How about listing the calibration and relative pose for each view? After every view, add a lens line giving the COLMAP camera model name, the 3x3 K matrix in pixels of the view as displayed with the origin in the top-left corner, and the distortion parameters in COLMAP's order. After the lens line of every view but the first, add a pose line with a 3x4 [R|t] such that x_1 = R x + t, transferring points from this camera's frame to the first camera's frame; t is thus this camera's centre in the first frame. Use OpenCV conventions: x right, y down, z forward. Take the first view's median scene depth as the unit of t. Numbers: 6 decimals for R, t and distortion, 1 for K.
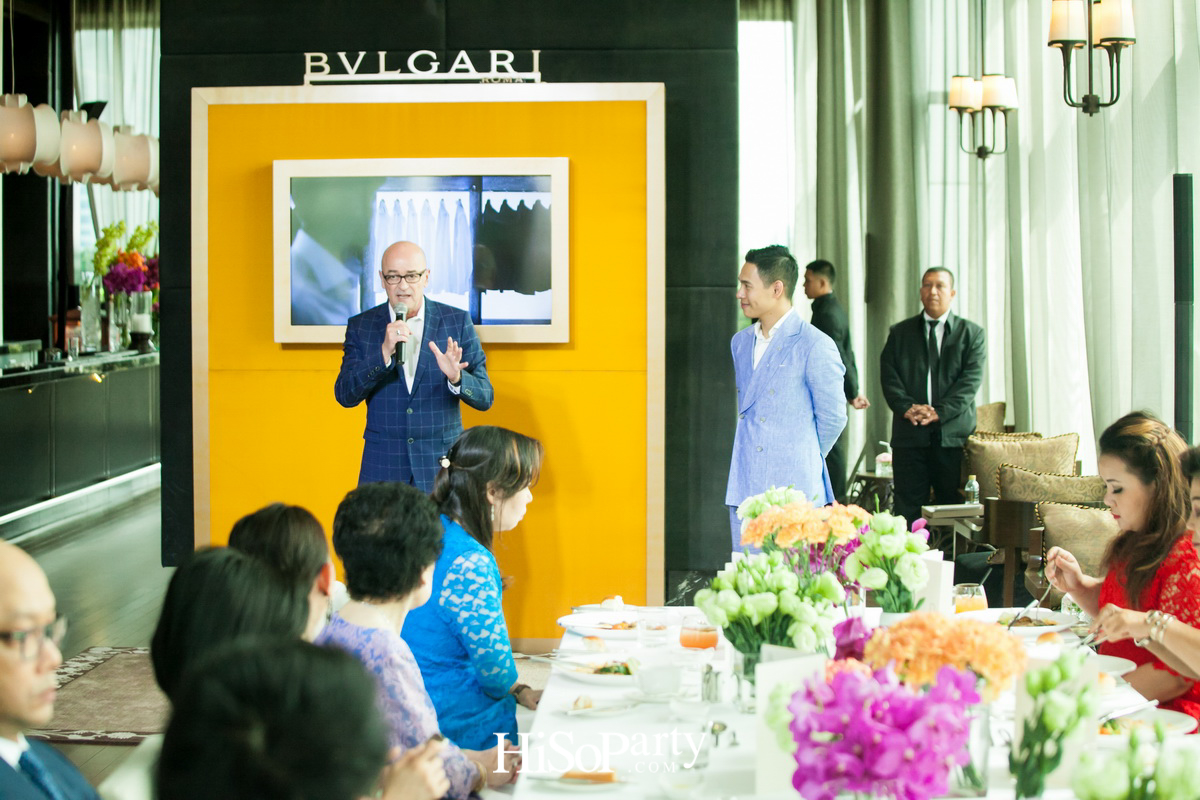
lens RADIAL K [[2490.3, 0, 600.4], [0, 2490.3, 372.2], [0, 0, 1]] dist [-0.013154, 0.171552]
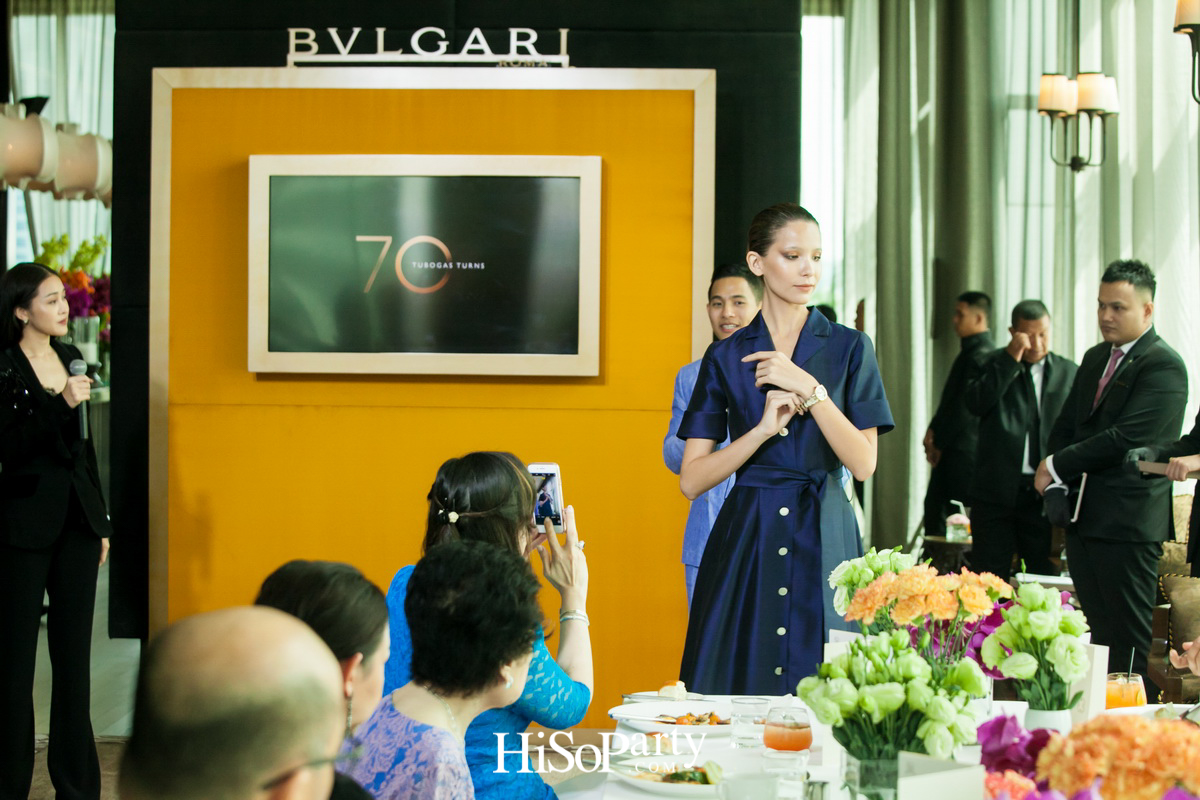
lens RADIAL K [[2769.3, 0, 600.0], [0, 2769.3, 400.0], [0, 0, 1]] dist [0.083343, 0.376498]
pose [[0.999908, 0.013384, 0.002199, -0.022566], [-0.013364, 0.999871, -0.008899, 0.006993], [-0.002318, 0.008869, 0.999958, 0.102099]]
